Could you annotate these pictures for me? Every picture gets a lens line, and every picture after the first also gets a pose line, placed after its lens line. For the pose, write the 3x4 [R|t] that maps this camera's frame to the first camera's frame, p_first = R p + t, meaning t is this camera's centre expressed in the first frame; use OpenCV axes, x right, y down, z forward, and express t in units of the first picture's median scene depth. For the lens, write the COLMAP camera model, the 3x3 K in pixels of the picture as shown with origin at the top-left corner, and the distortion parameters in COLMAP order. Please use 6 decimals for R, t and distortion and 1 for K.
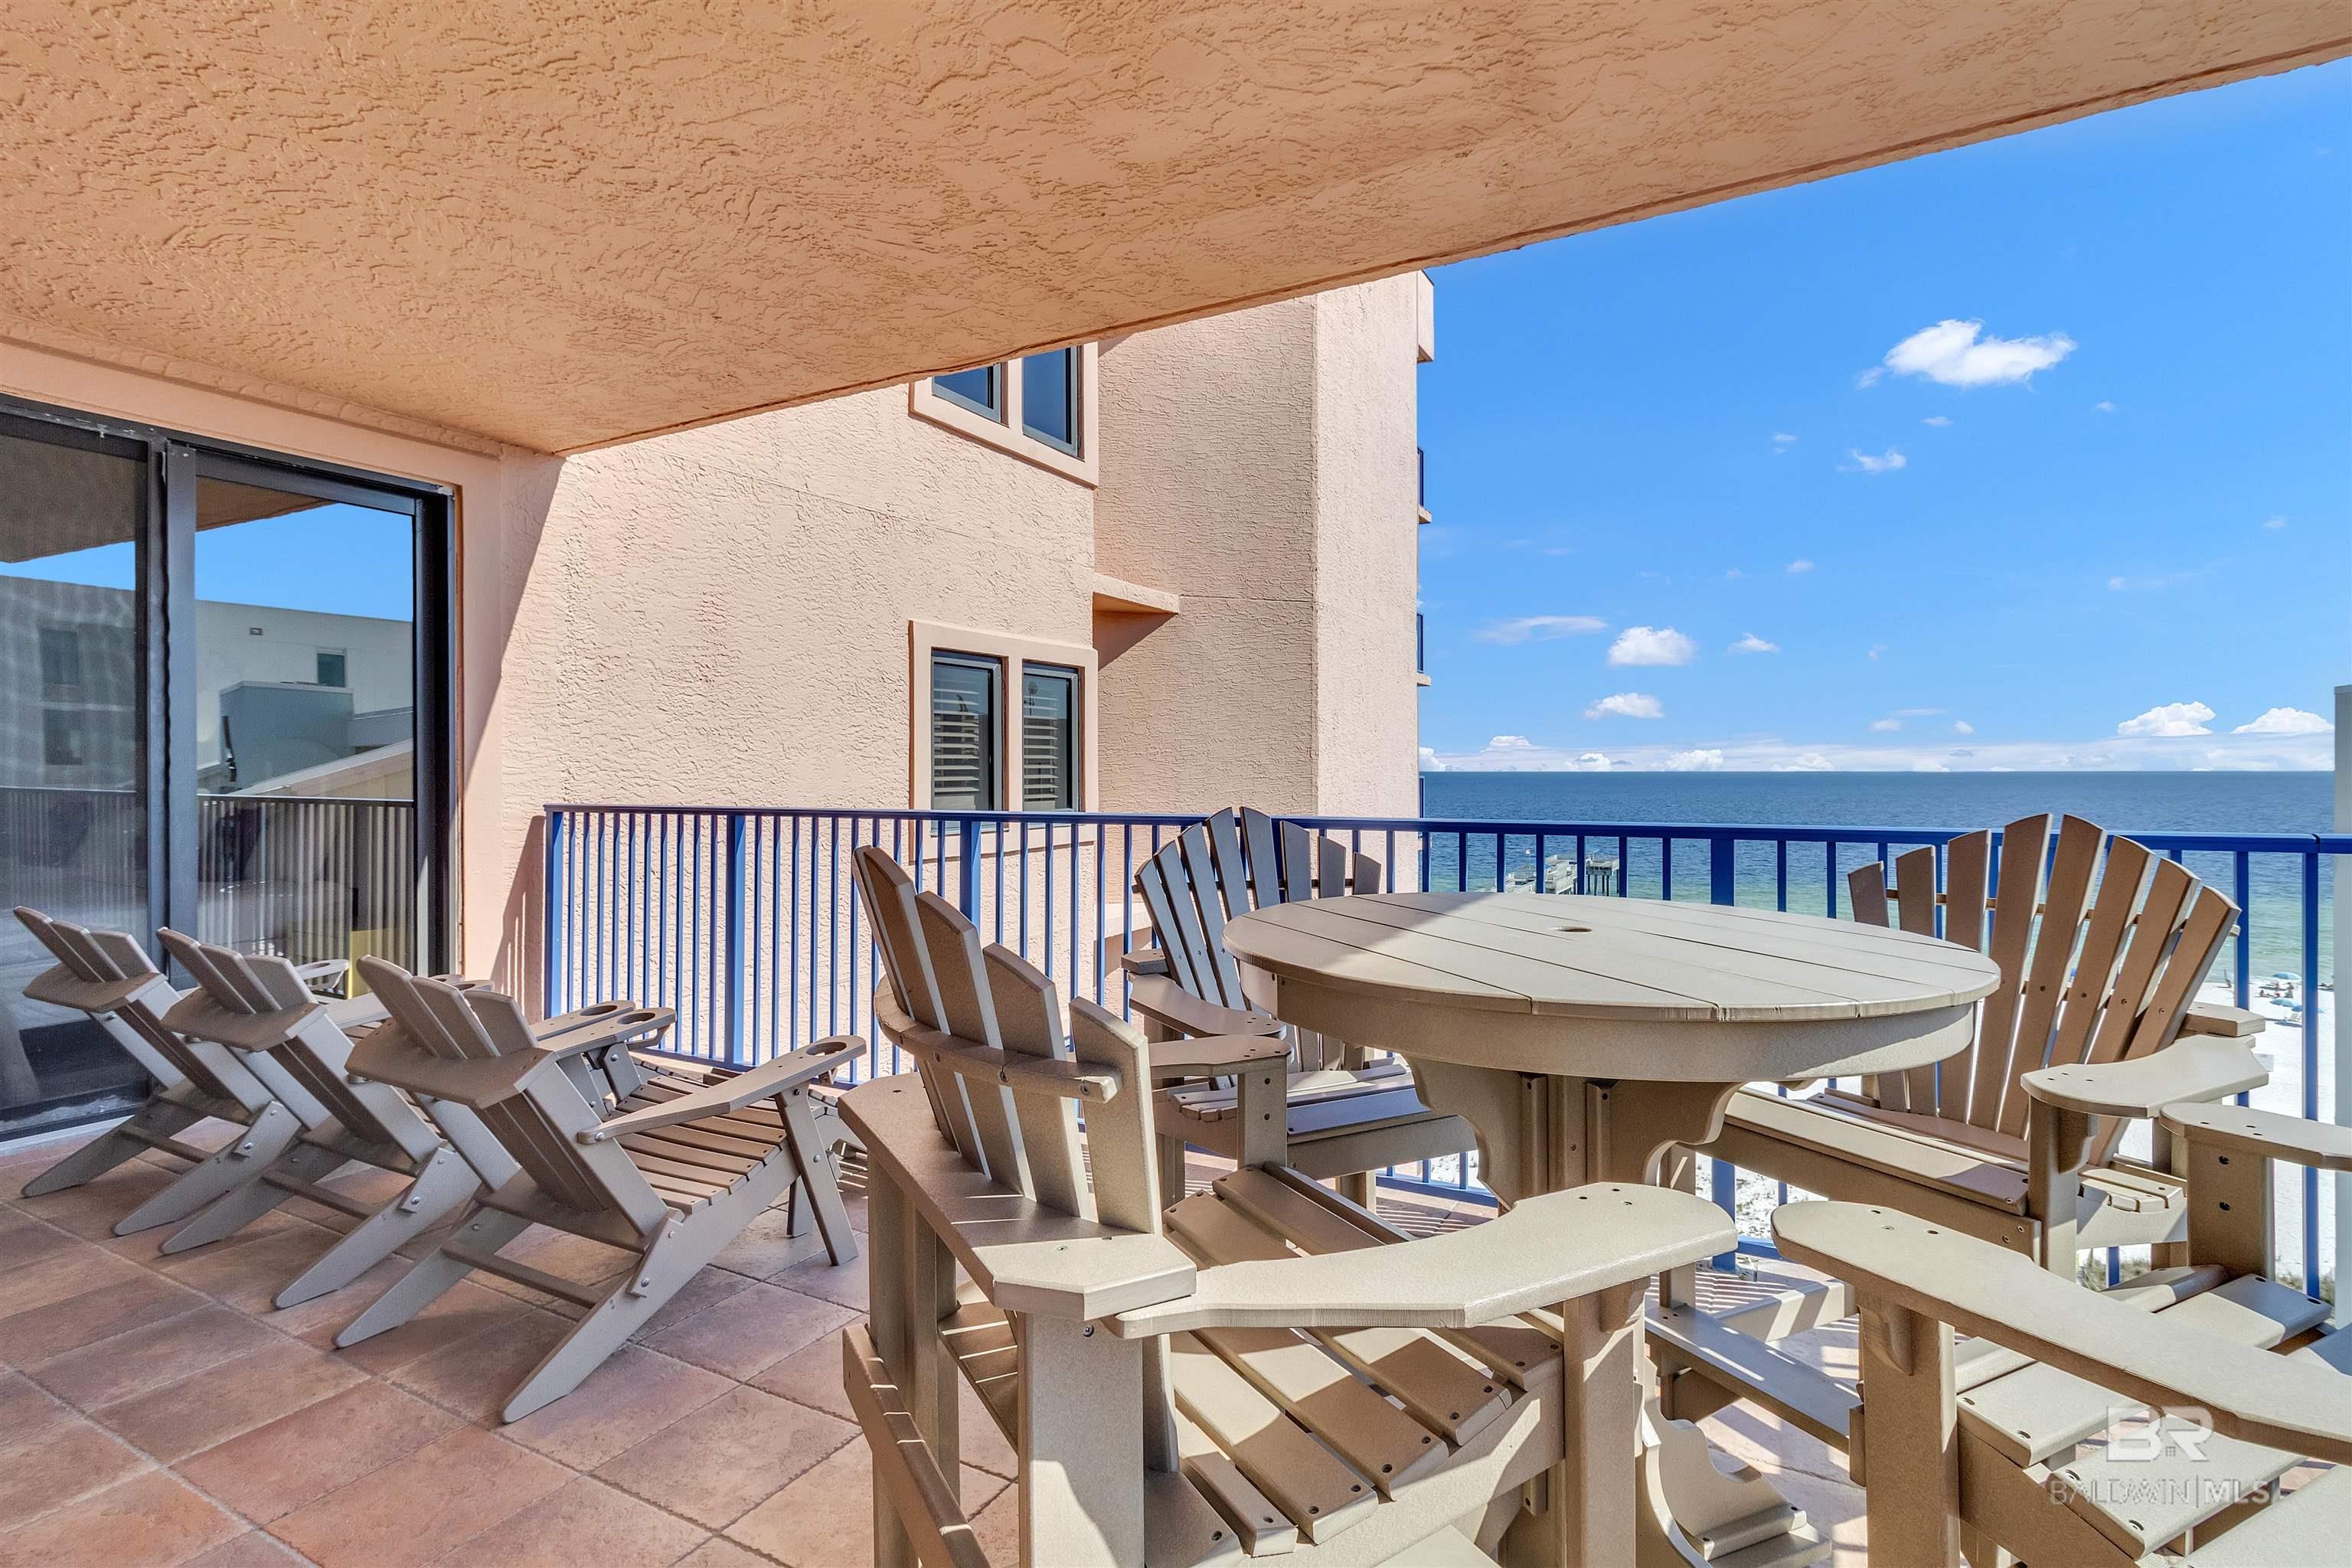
lens RADIAL K [[1121.0, 0, 1177.7], [0, 1121.0, 778.9], [0, 0, 1]] dist [0.004155, 0.000145]
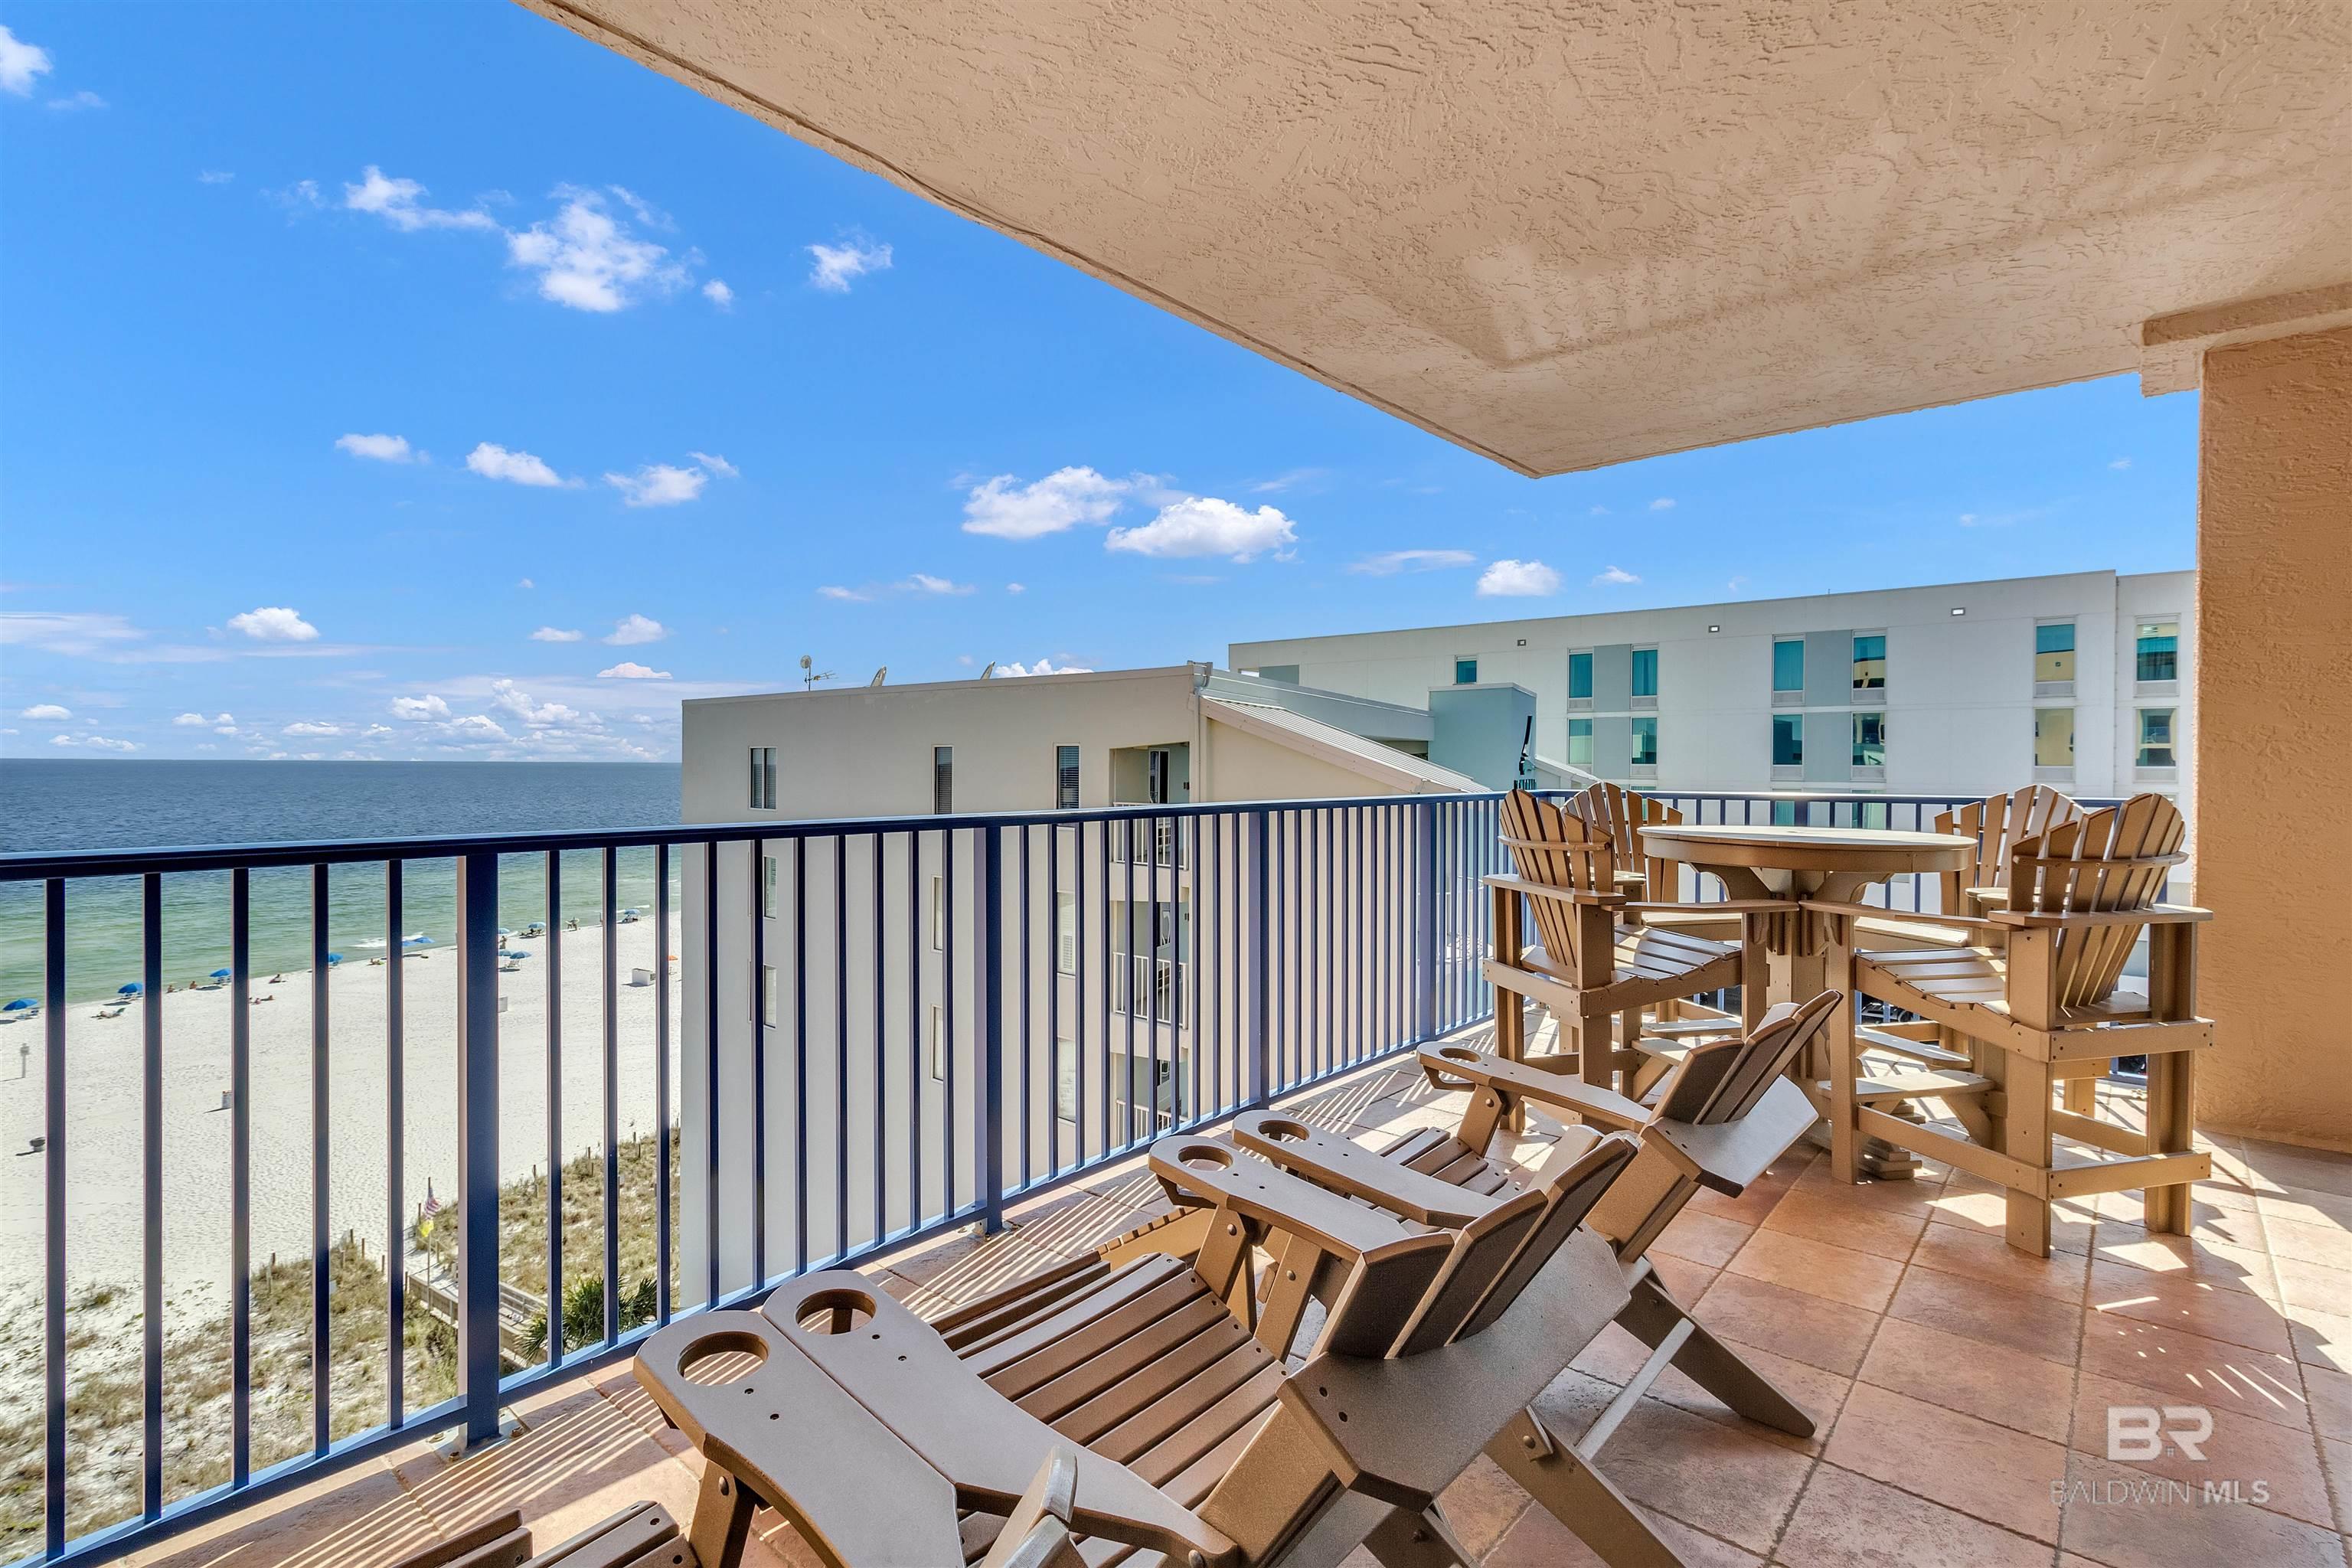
lens RADIAL K [[1121.0, 0, 1177.7], [0, 1121.0, 778.9], [0, 0, 1]] dist [0.004155, 0.000145]
pose [[0.208341, -0.012352, 0.977978, -1.043945], [0.001942, 0.999924, 0.012215, -0.002467], [-0.978054, -0.000646, 0.208349, 0.837652]]
